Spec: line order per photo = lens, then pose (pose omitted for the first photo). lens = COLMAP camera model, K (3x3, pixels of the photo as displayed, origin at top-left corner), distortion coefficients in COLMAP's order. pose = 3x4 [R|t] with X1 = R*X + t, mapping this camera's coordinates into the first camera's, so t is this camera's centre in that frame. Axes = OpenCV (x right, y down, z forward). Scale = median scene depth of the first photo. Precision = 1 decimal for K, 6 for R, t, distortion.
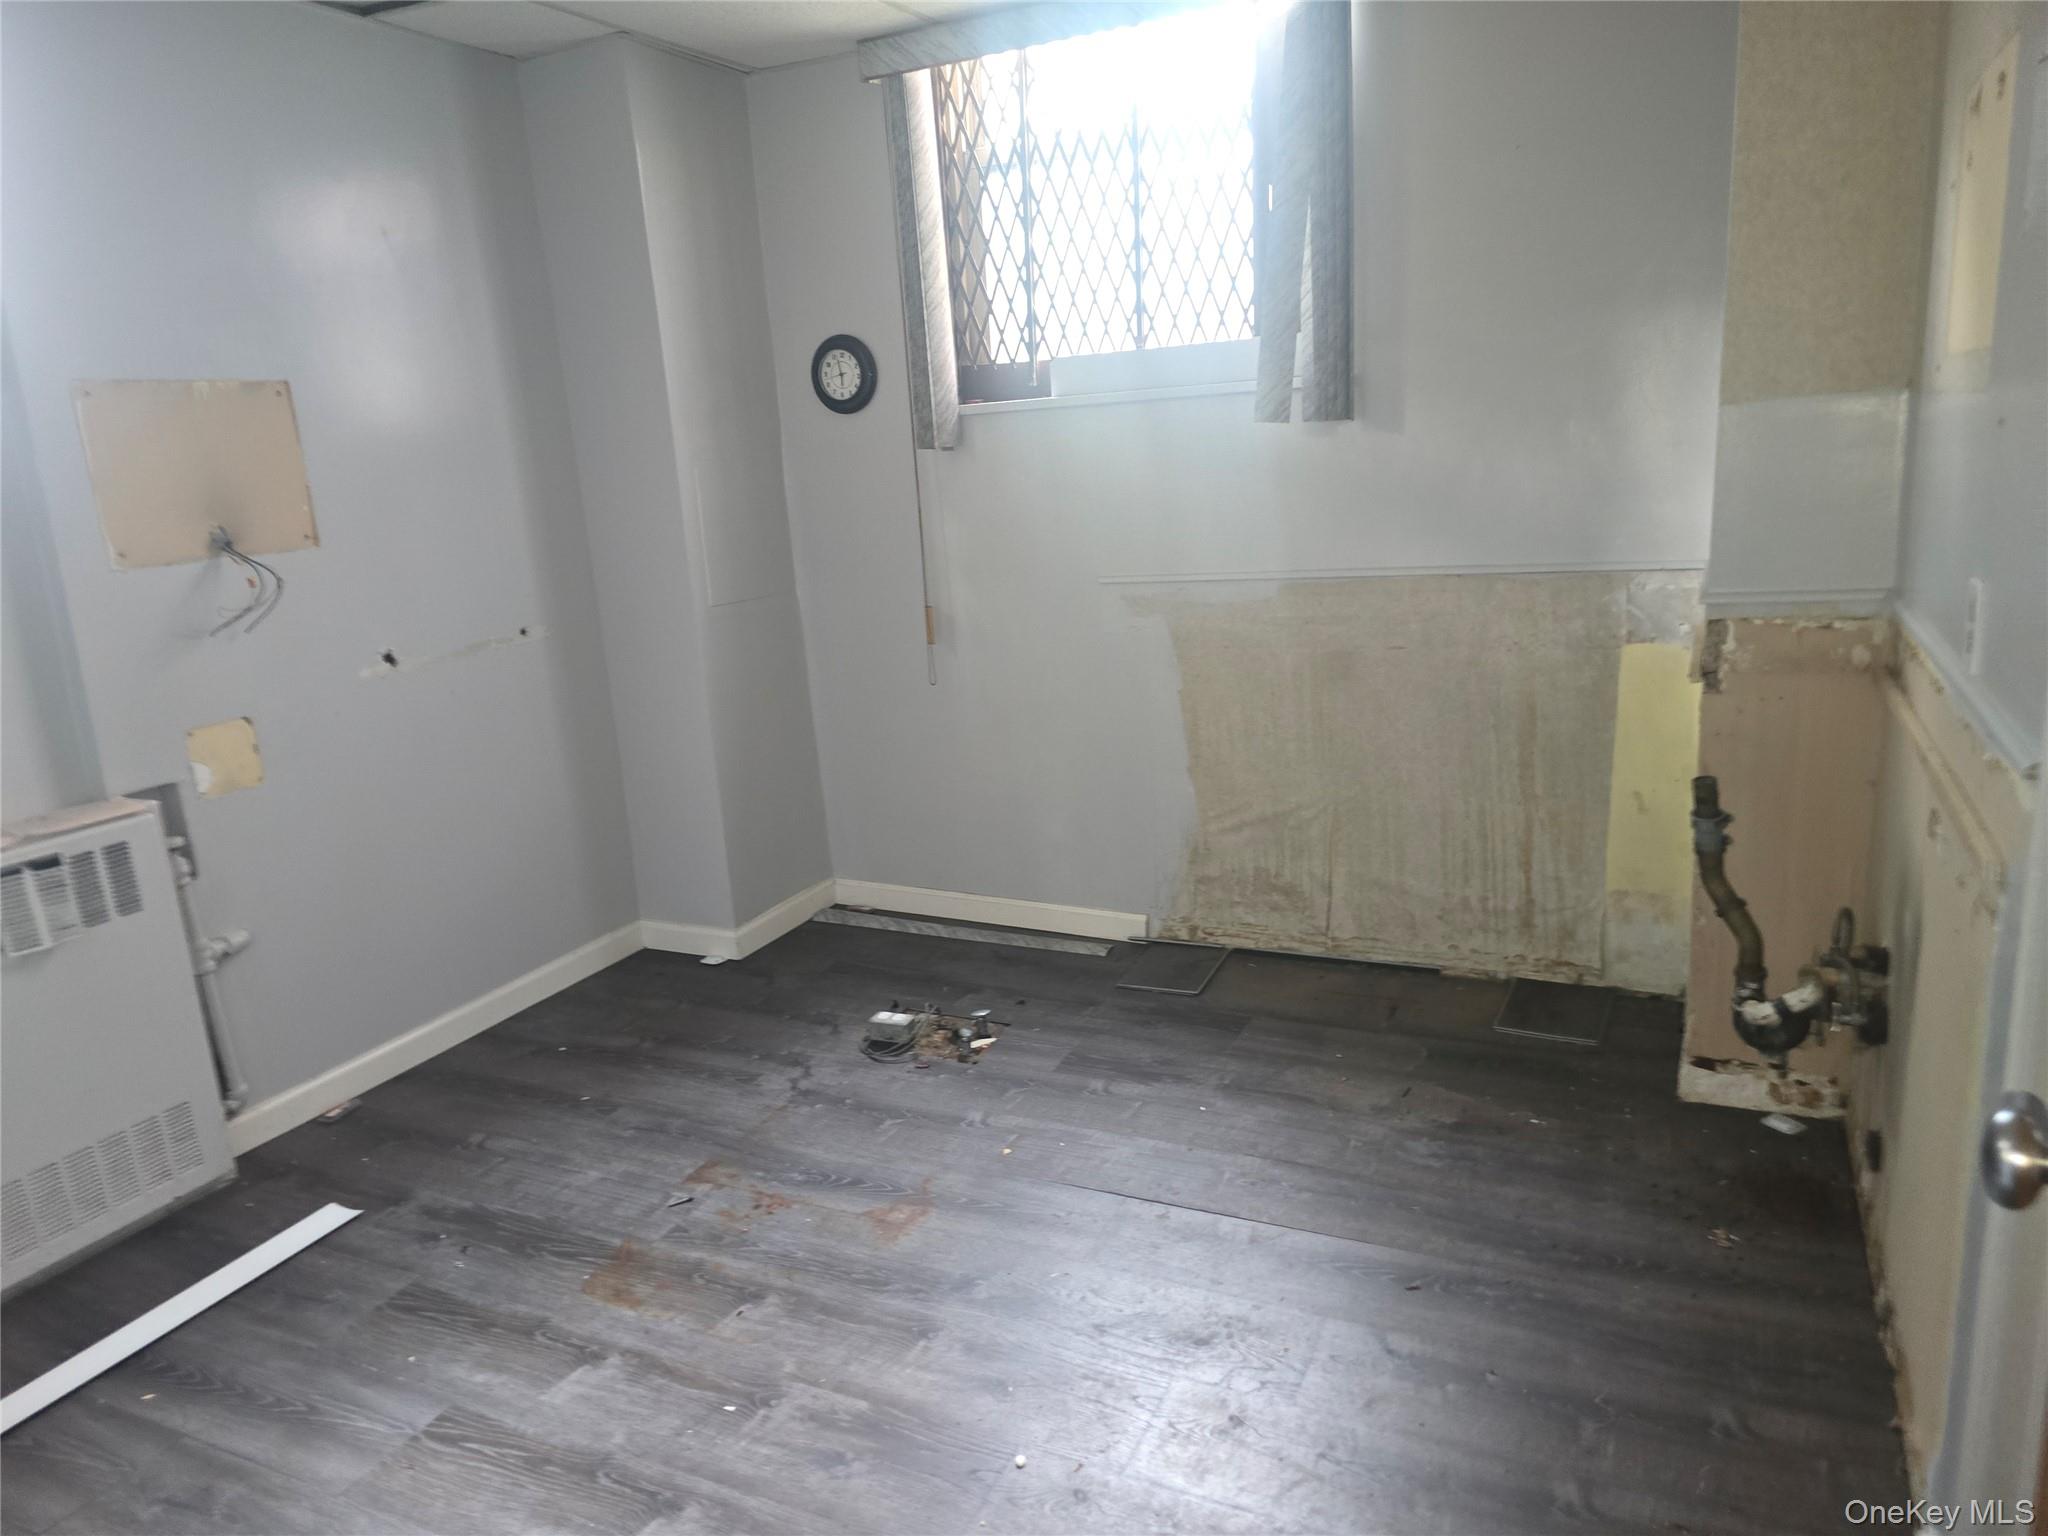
lens RADIAL K [[1384.1, 0, 1031.7], [0, 1384.1, 773.3], [0, 0, 1]] dist [0.029347, -0.038034]
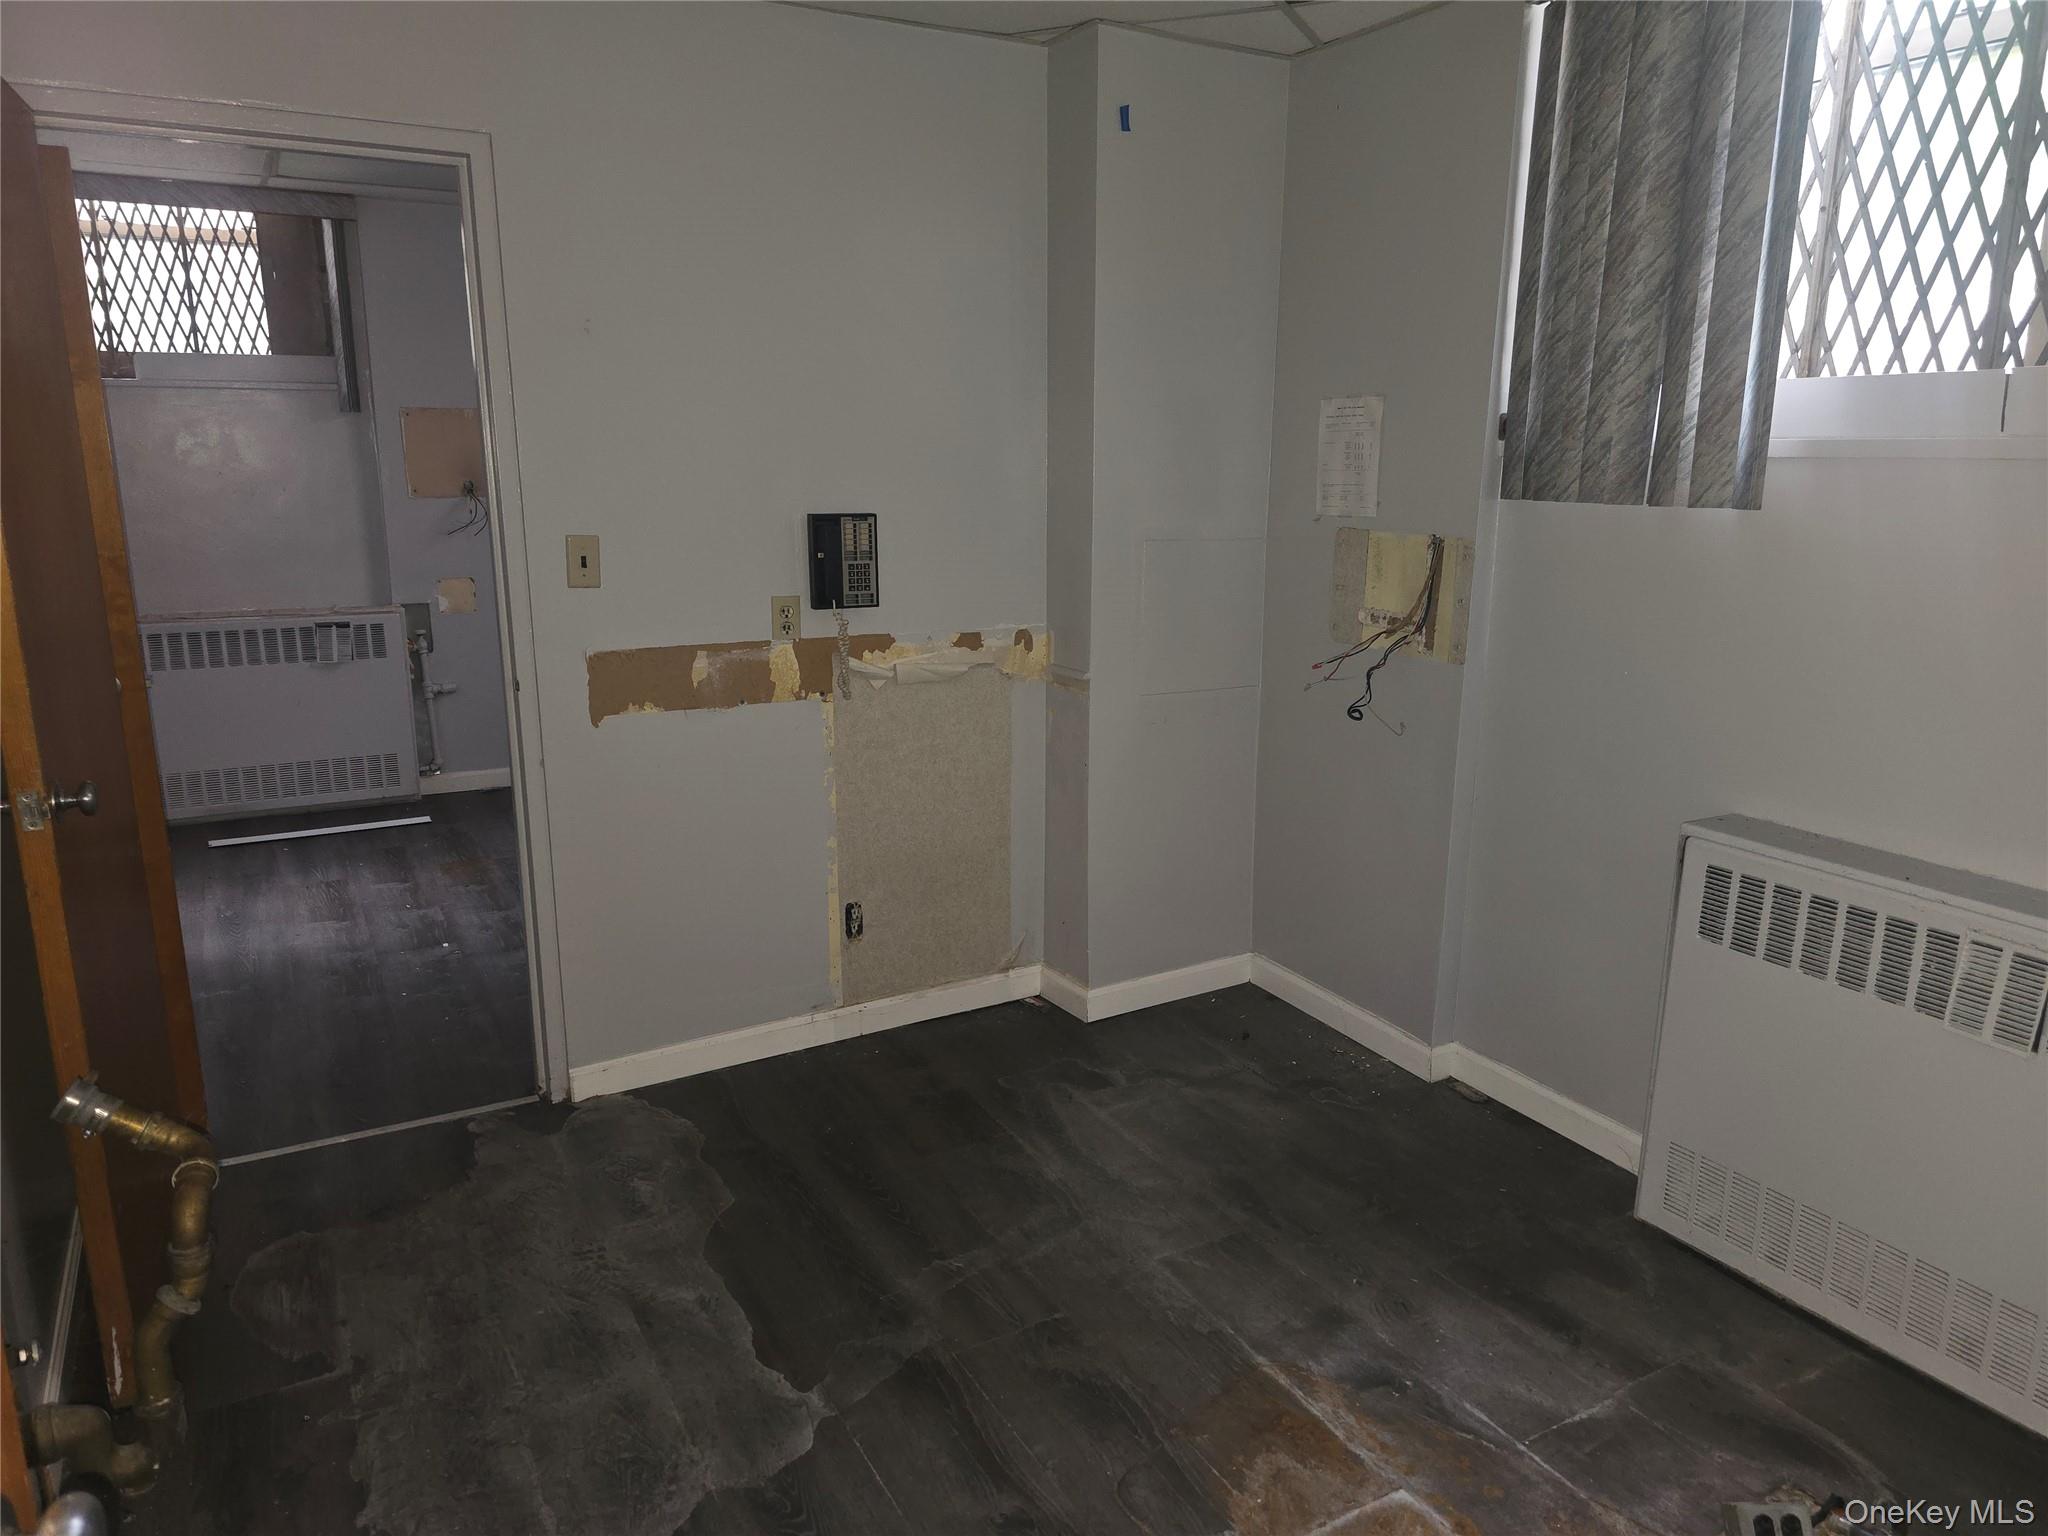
lens RADIAL K [[1384.1, 0, 1044.8], [0, 1384.1, 774.9], [0, 0, 1]] dist [0.029347, -0.038034]
pose [[0.824754, 0.201105, -0.528524, 1.385071], [-0.192248, 0.978673, 0.072388, -0.075215], [0.531810, 0.041906, 0.845826, -0.258430]]
